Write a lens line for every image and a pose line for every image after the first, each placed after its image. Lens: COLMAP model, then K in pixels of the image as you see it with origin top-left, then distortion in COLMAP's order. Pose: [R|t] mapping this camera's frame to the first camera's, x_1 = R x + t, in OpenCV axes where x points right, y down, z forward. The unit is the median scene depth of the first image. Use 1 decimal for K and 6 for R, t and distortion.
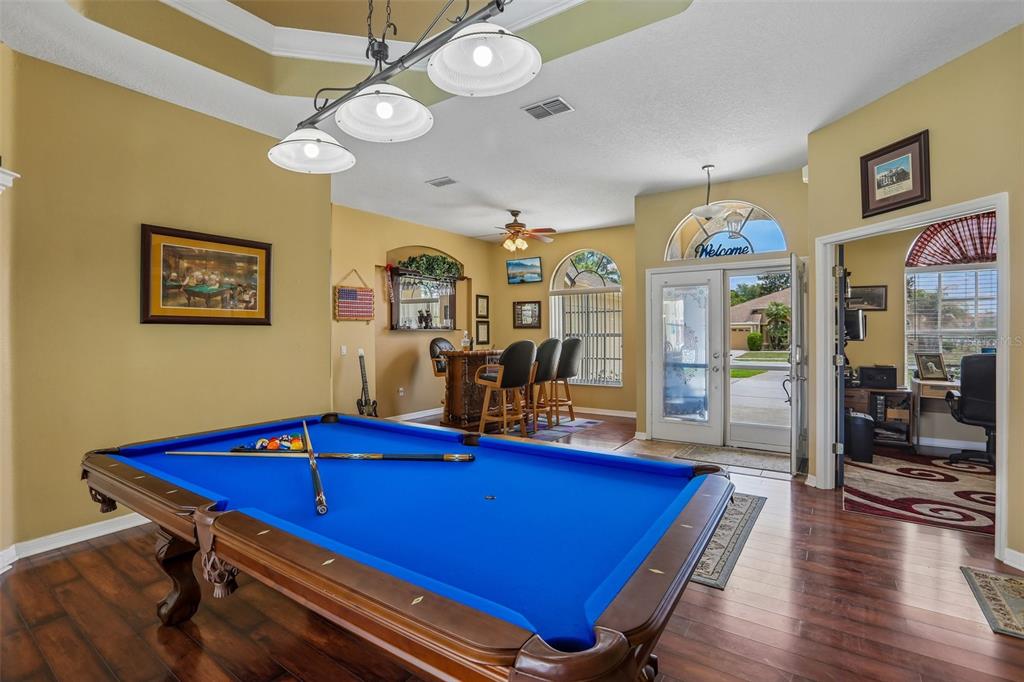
lens RADIAL K [[468.3, 0, 515.4], [0, 468.3, 335.4], [0, 0, 1]] dist [-0.035747, 0.008979]
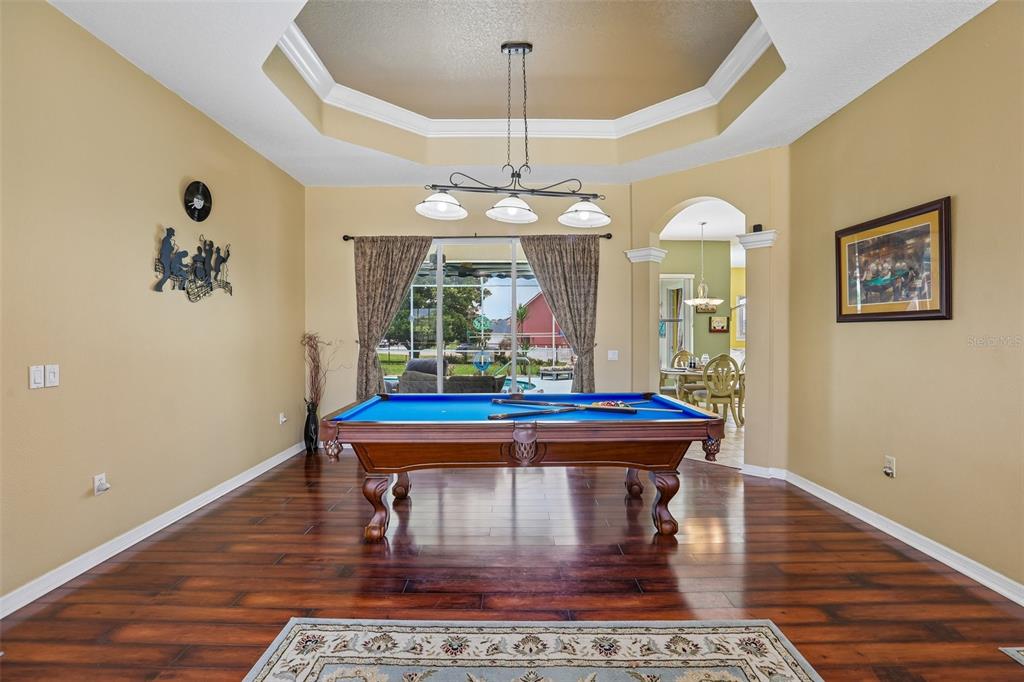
lens RADIAL K [[468.3, 0, 512.5], [0, 468.3, 336.2], [0, 0, 1]] dist [-0.035747, 0.008979]
pose [[-0.816267, 0.008087, -0.577618, 0.204090], [-0.000275, 0.999896, 0.014388, -0.003973], [0.577675, 0.011904, -0.816180, 0.659511]]
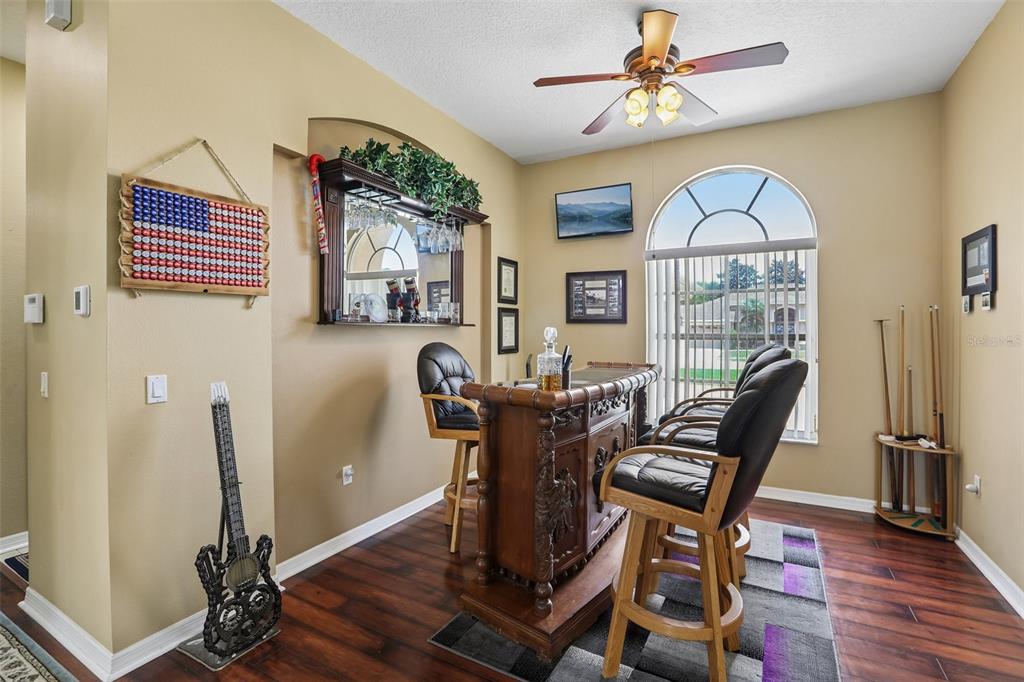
lens RADIAL K [[468.3, 0, 515.9], [0, 468.3, 330.6], [0, 0, 1]] dist [-0.035747, 0.008979]
pose [[0.994519, 0.004541, 0.104462, -0.144161], [-0.004329, 0.999988, -0.002255, -0.006017], [-0.104471, 0.001791, 0.994526, 0.595809]]
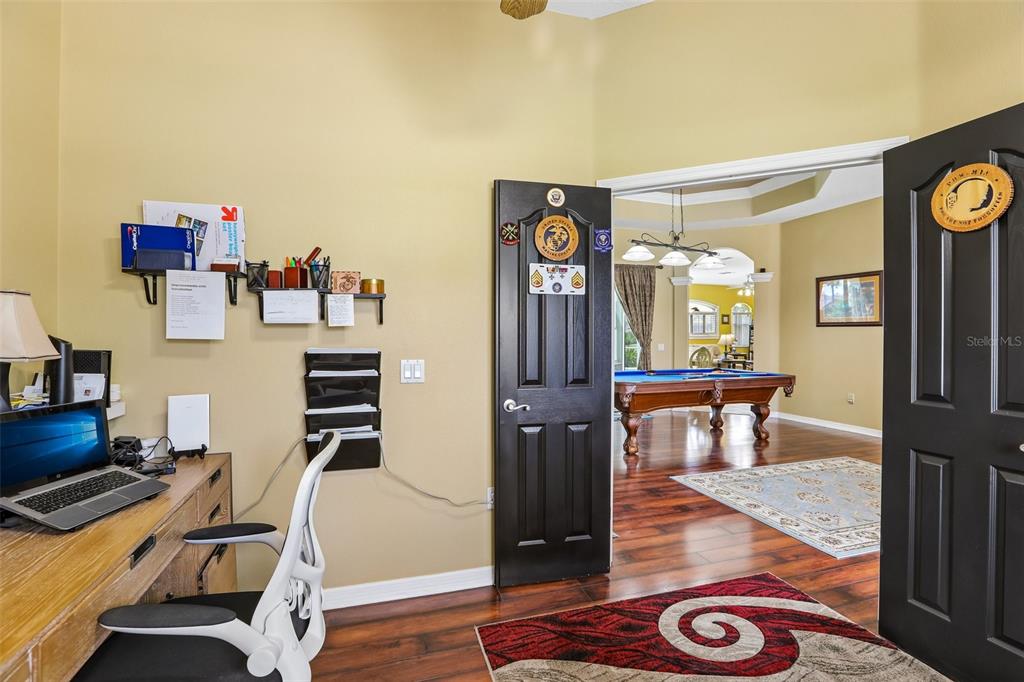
lens RADIAL K [[468.3, 0, 514.3], [0, 468.3, 336.8], [0, 0, 1]] dist [-0.035747, 0.008979]
pose [[-0.602590, 0.008848, -0.798002, 0.740230], [-0.005180, 0.999874, 0.014998, -0.002305], [0.798034, 0.013172, -0.602468, 0.530833]]
